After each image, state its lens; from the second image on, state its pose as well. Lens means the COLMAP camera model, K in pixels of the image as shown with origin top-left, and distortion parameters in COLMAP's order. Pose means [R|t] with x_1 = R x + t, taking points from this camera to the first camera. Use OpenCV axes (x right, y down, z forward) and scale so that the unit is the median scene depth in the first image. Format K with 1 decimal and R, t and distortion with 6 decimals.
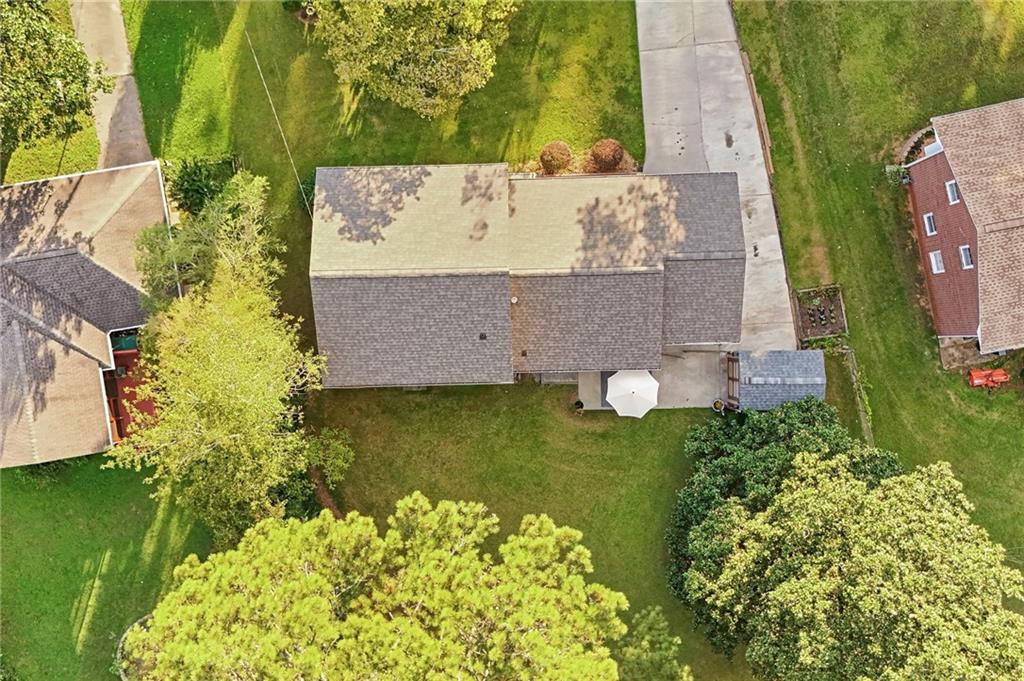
lens RADIAL K [[708.6, 0, 512.0], [0, 708.6, 340.5], [0, 0, 1]] dist [0.004153, 0.000428]
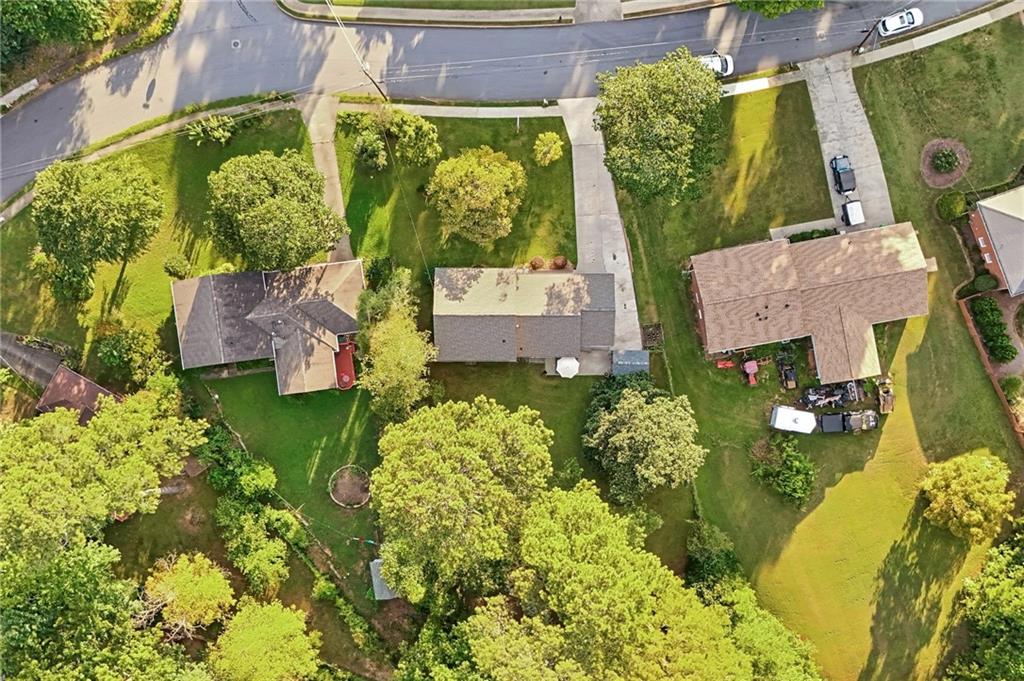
lens RADIAL K [[708.6, 0, 512.0], [0, 708.6, 340.5], [0, 0, 1]] dist [0.004153, 0.000428]
pose [[0.999691, 0.024845, -0.000117, -0.012791], [-0.024845, 0.999667, -0.006987, 0.007275], [-0.000056, 0.006987, 0.999976, -1.286881]]
